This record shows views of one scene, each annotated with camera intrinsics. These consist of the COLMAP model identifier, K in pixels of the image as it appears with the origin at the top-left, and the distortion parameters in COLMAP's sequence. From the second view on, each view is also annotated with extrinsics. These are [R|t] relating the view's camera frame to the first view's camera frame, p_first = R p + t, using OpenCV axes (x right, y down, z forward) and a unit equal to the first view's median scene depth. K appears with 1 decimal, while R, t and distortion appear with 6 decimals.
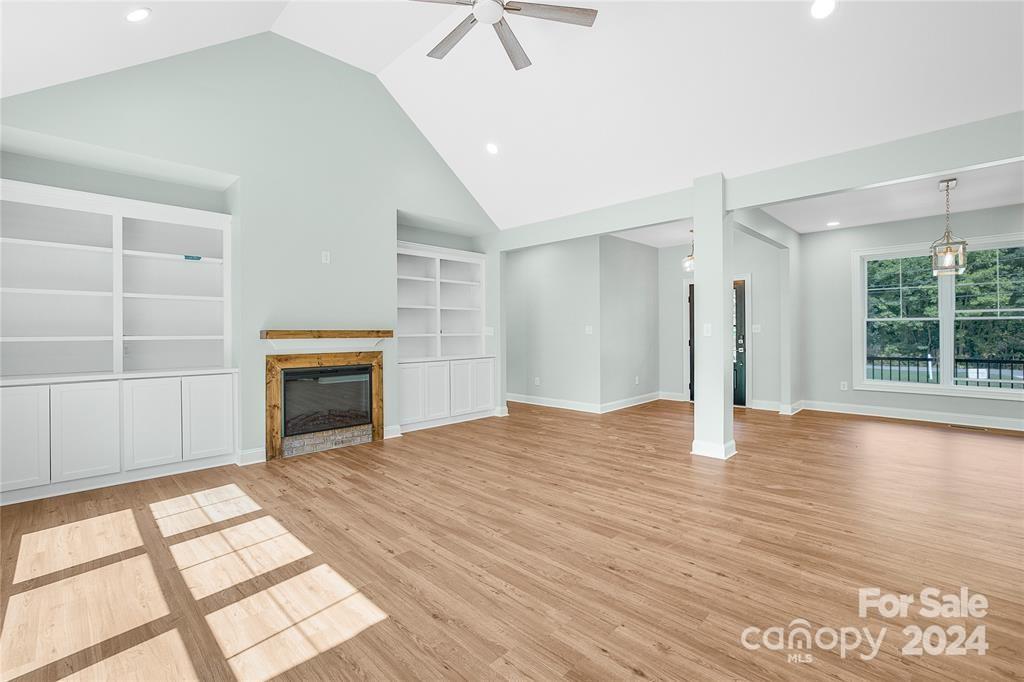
lens RADIAL K [[452.4, 0, 506.3], [0, 452.4, 334.6], [0, 0, 1]] dist [-0.029638, 0.011346]
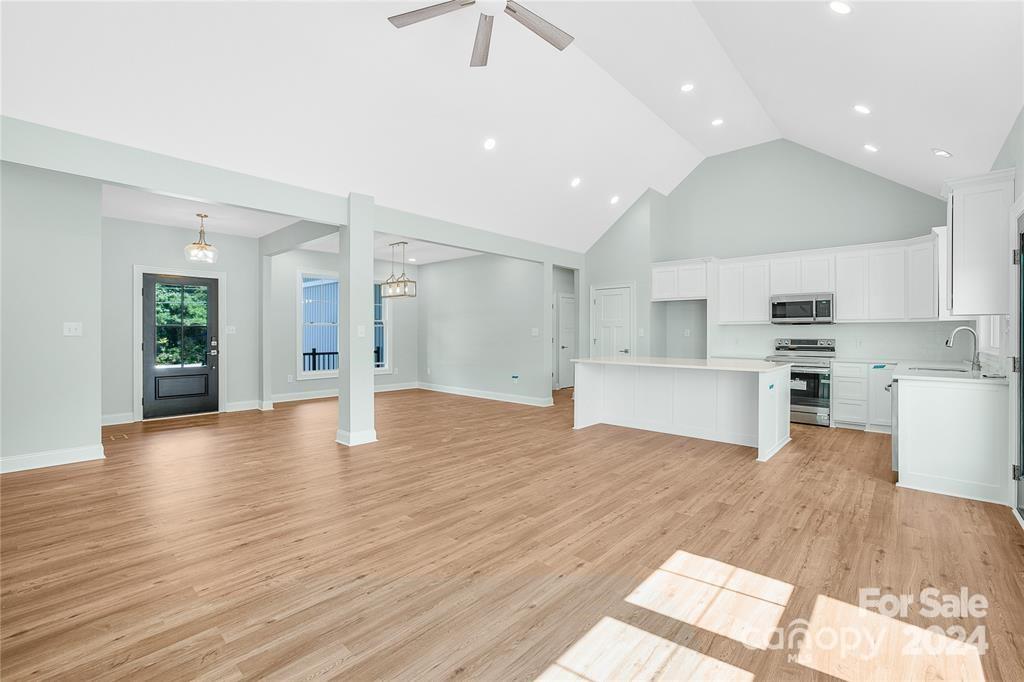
lens RADIAL K [[444.1, 0, 507.5], [0, 444.1, 325.8], [0, 0, 1]] dist [-0.041828, 0.018509]
pose [[-0.038602, 0.022663, 0.998998, -0.772413], [0.002730, 0.999741, -0.022574, 0.001842], [-0.999251, 0.001856, -0.038654, 0.776417]]
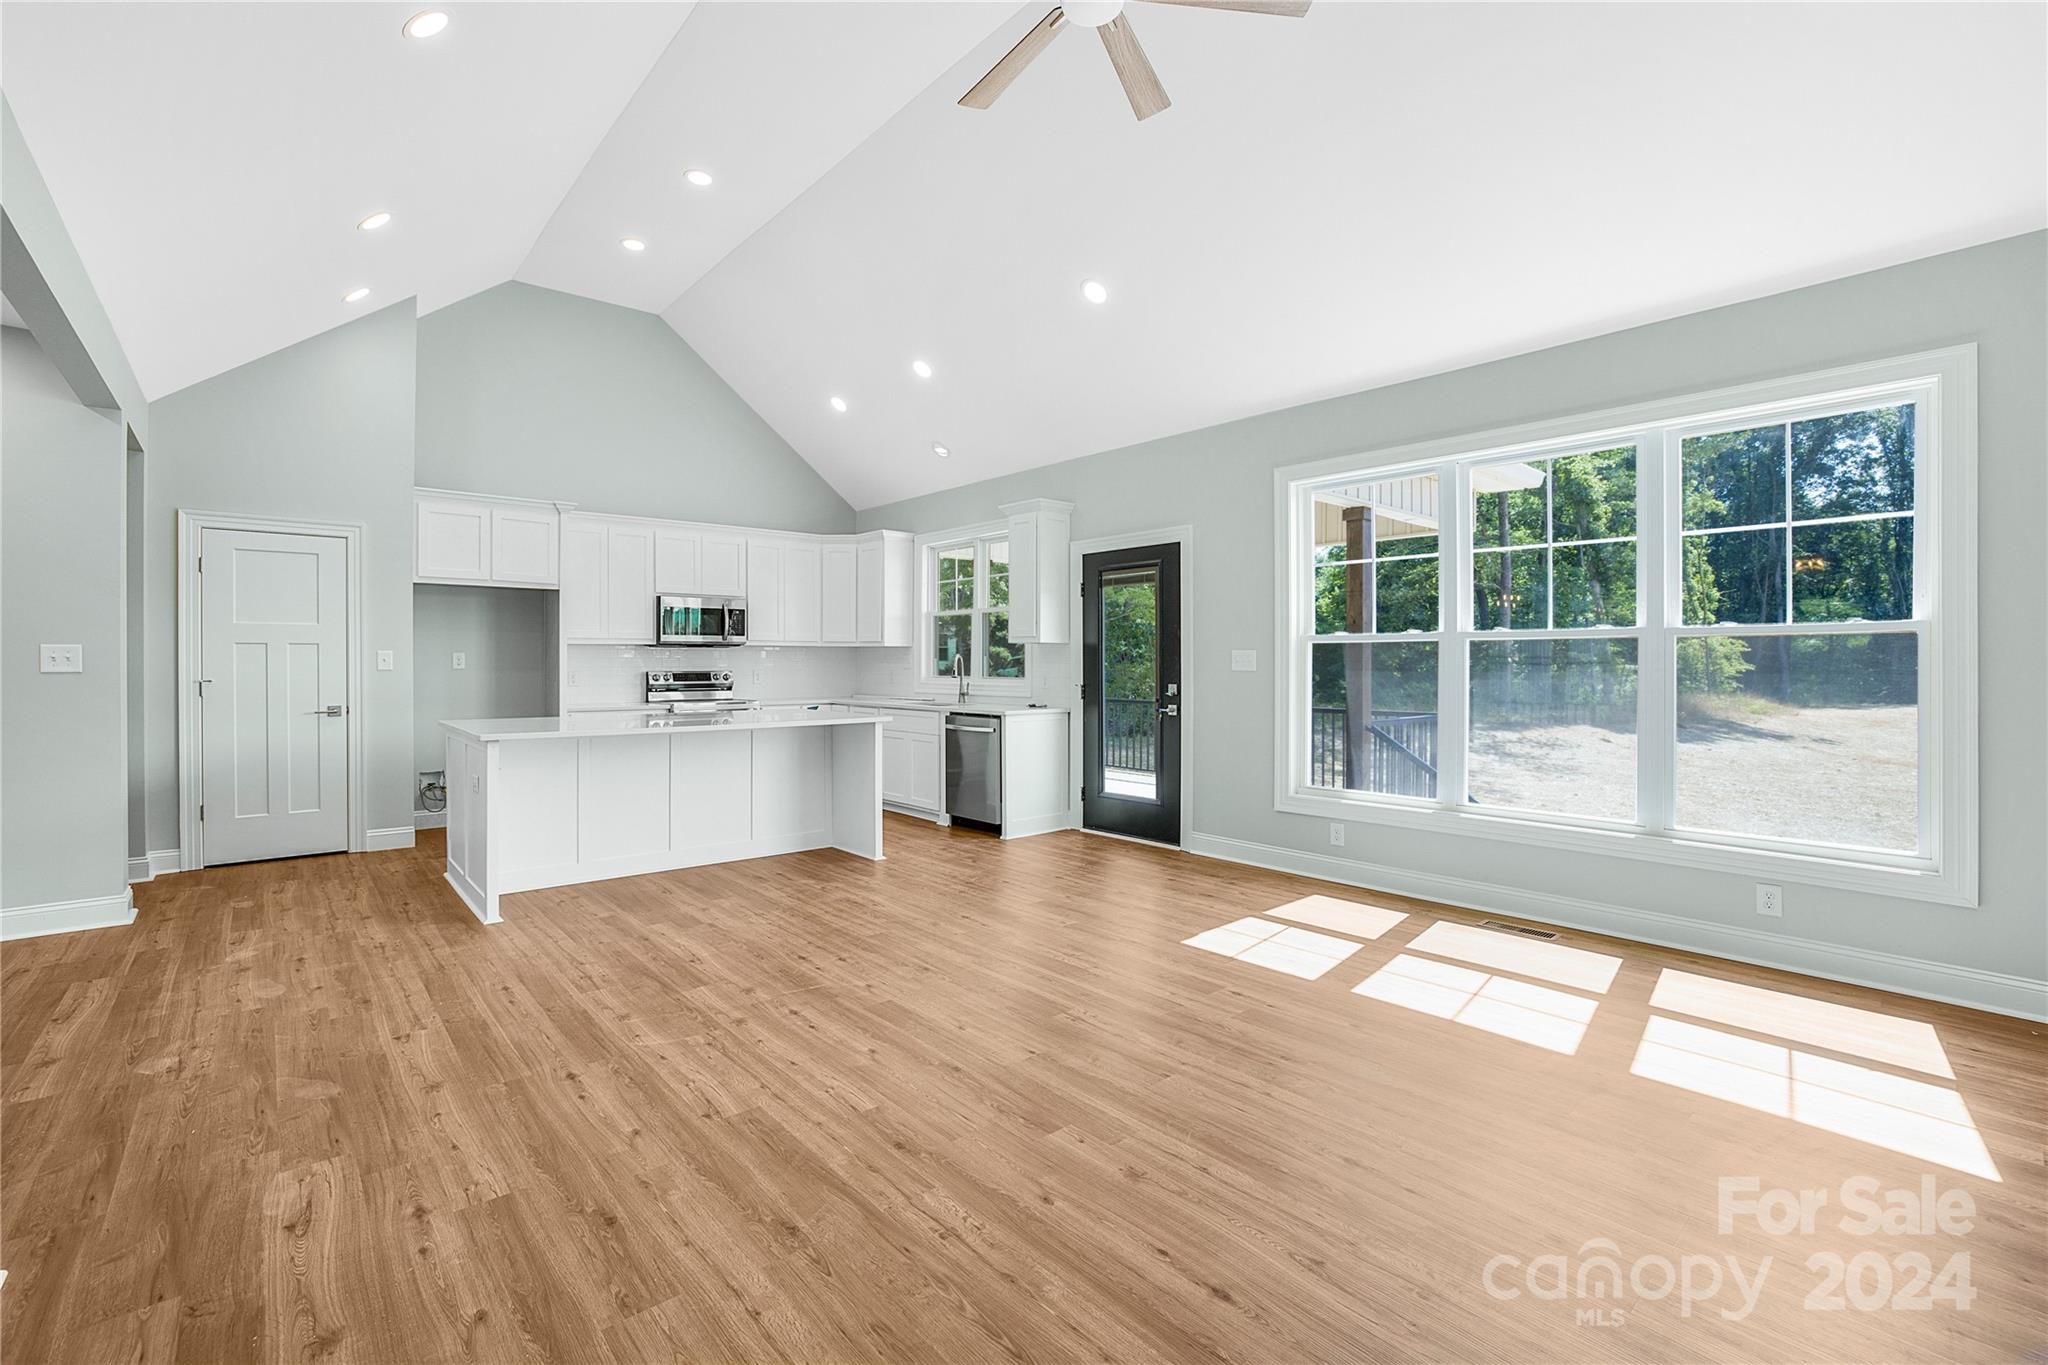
lens RADIAL K [[888.2, 0, 1015.0], [0, 888.2, 652.1], [0, 0, 1]] dist [-0.041828, 0.018509]
pose [[-0.997853, 0.005839, 0.065232, -0.012154], [0.005377, 0.999959, -0.007261, -0.007899], [-0.065272, -0.006895, -0.997844, 1.519282]]
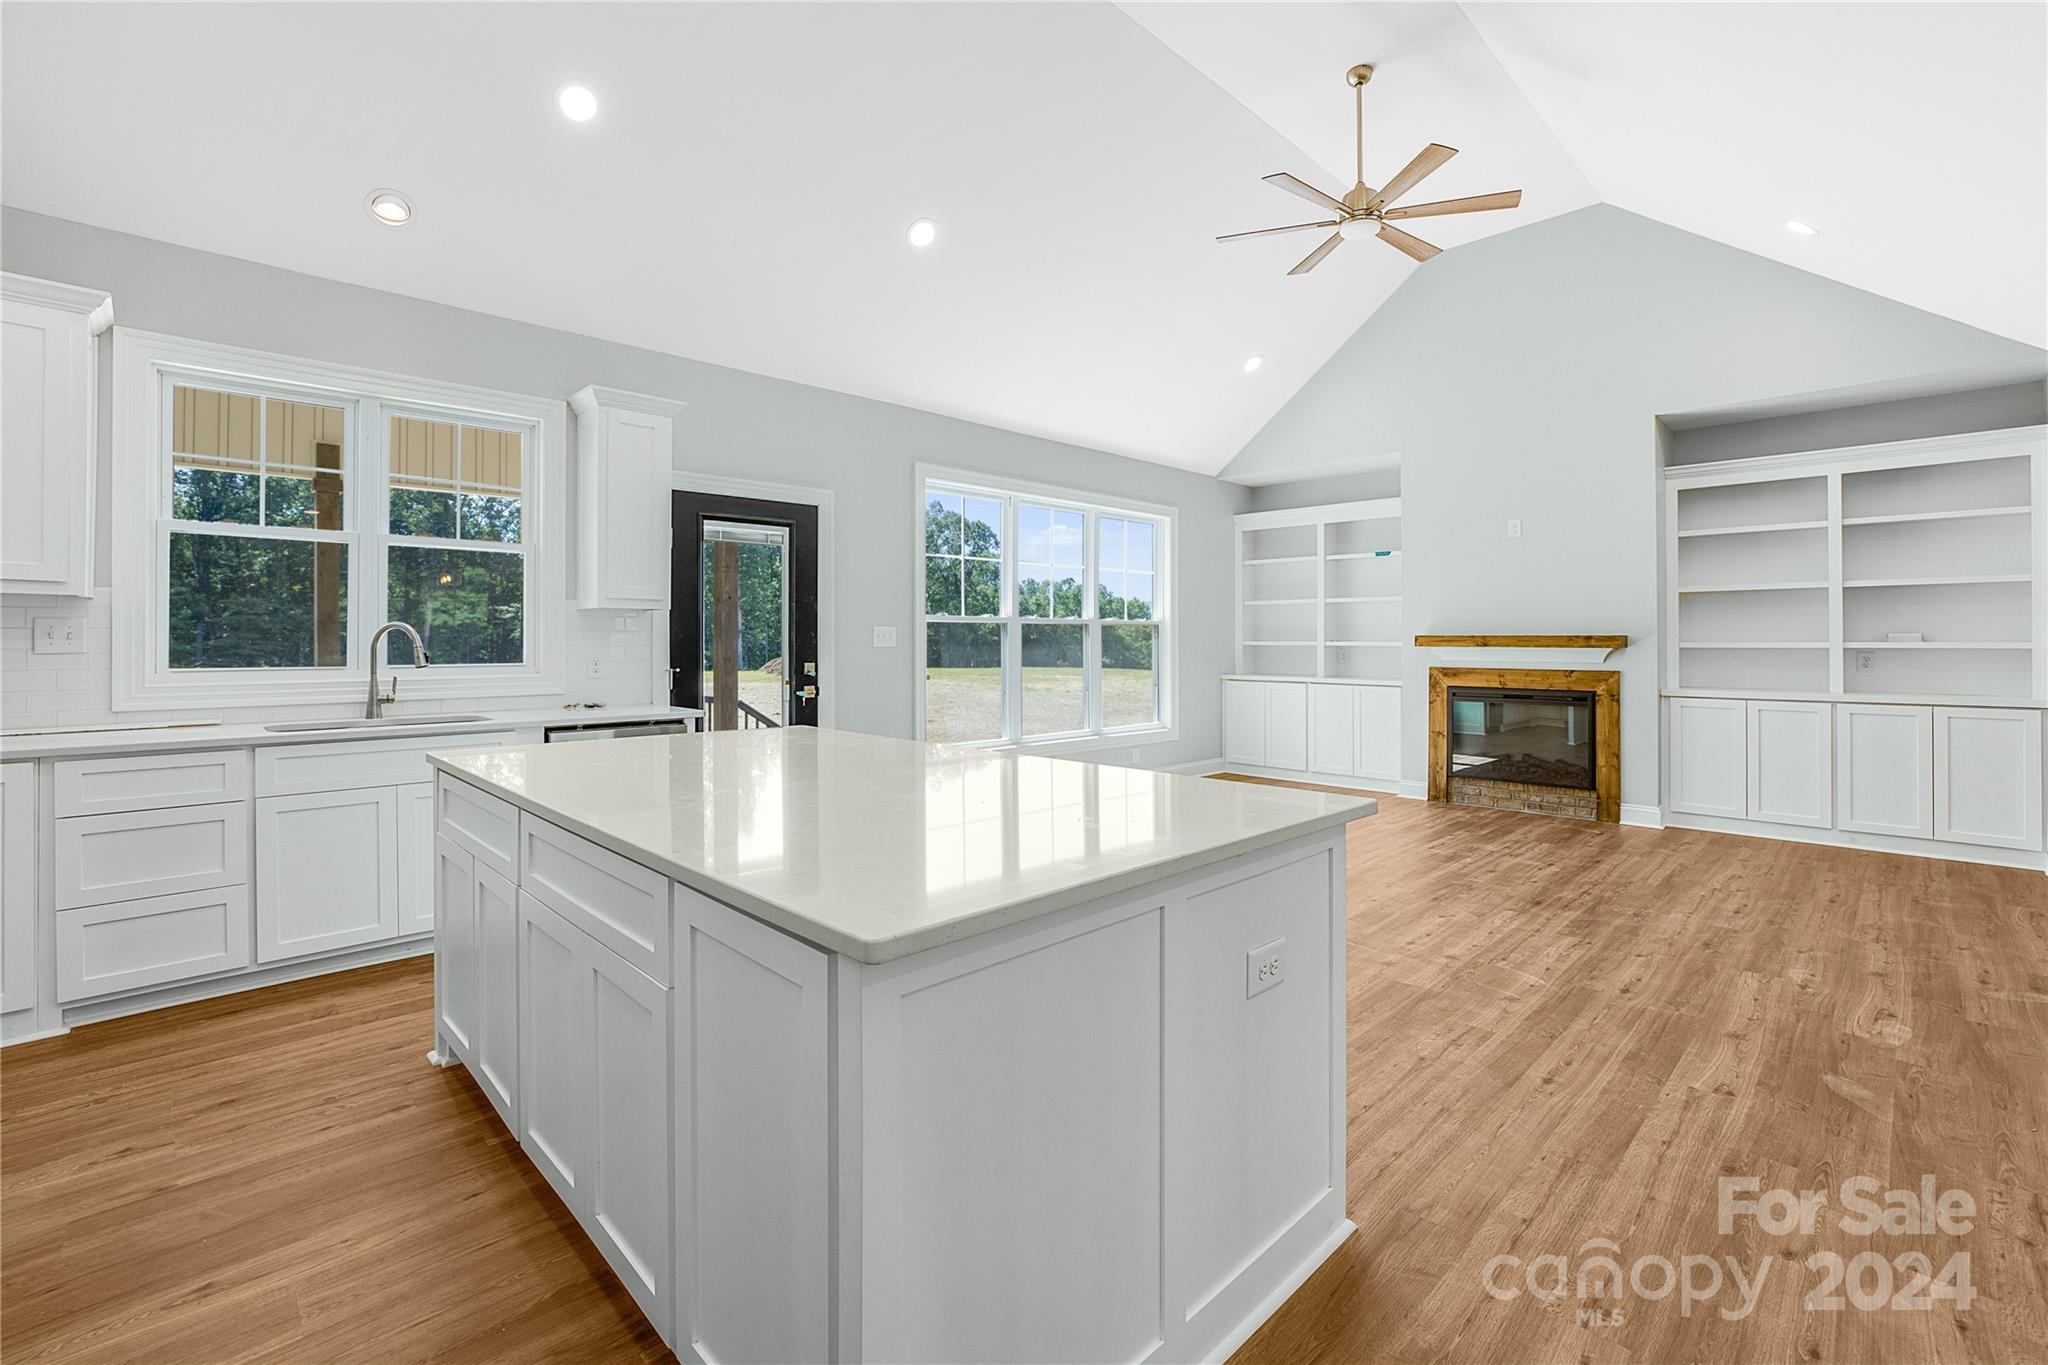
lens RADIAL K [[888.2, 0, 1015.0], [0, 888.2, 652.1], [0, 0, 1]] dist [-0.041828, 0.018509]
pose [[-0.014550, 0.019406, -0.999706, 1.165006], [-0.005678, 0.999794, 0.019490, -0.007525], [0.999878, 0.005960, -0.014437, 0.325560]]
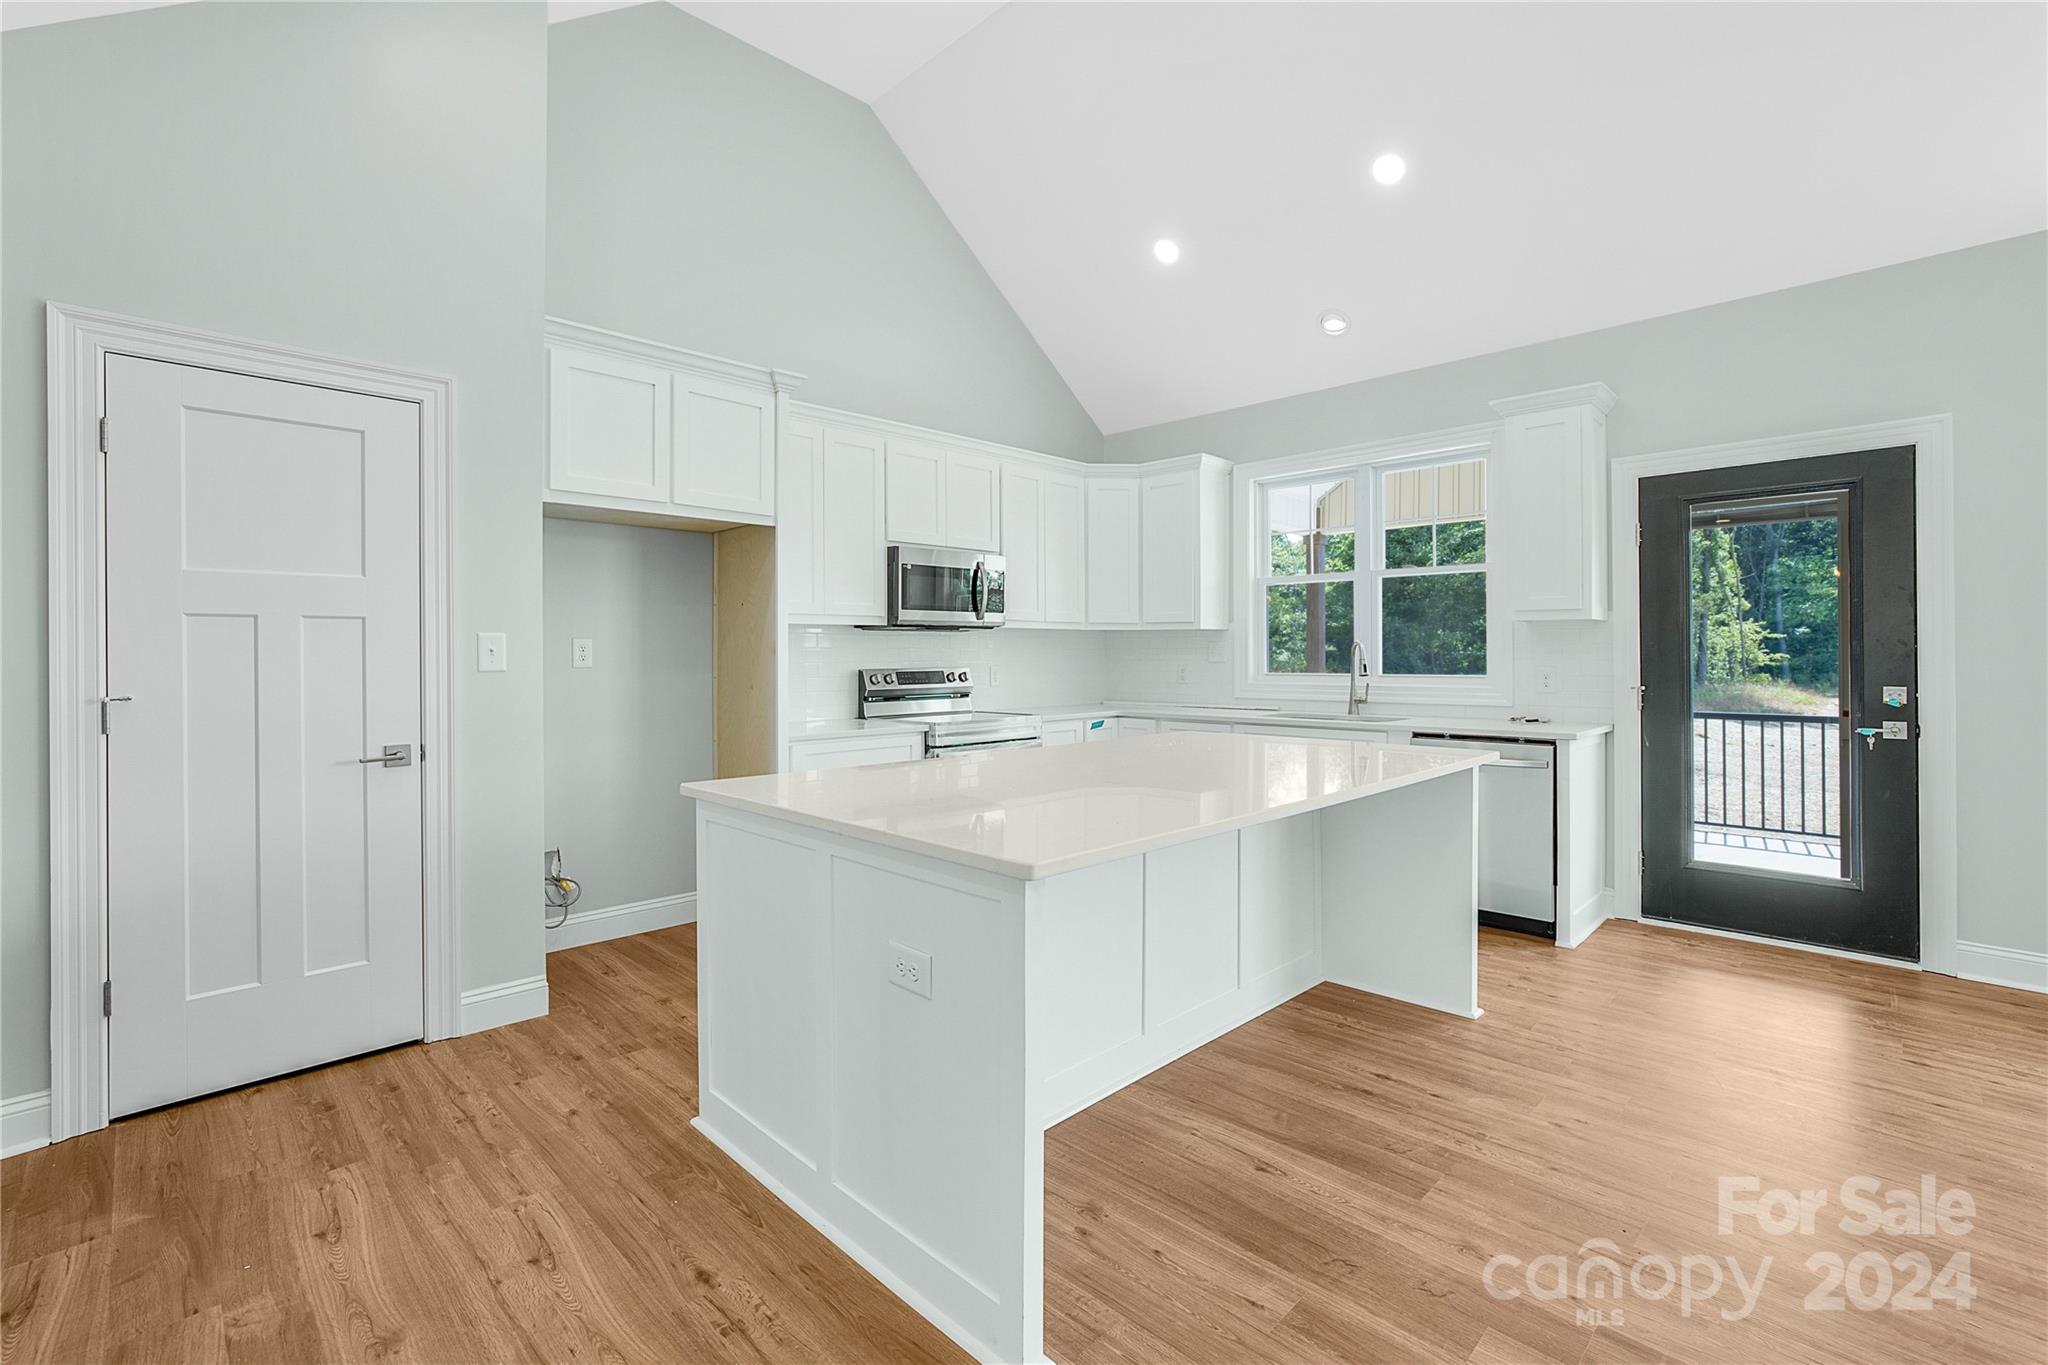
lens RADIAL K [[888.2, 0, 1015.0], [0, 888.2, 652.1], [0, 0, 1]] dist [-0.041828, 0.018509]
pose [[-0.999890, 0.009830, -0.011075, 0.716682], [0.009820, 0.999951, 0.000934, -0.006847], [0.011084, 0.000825, -0.999938, 0.858356]]
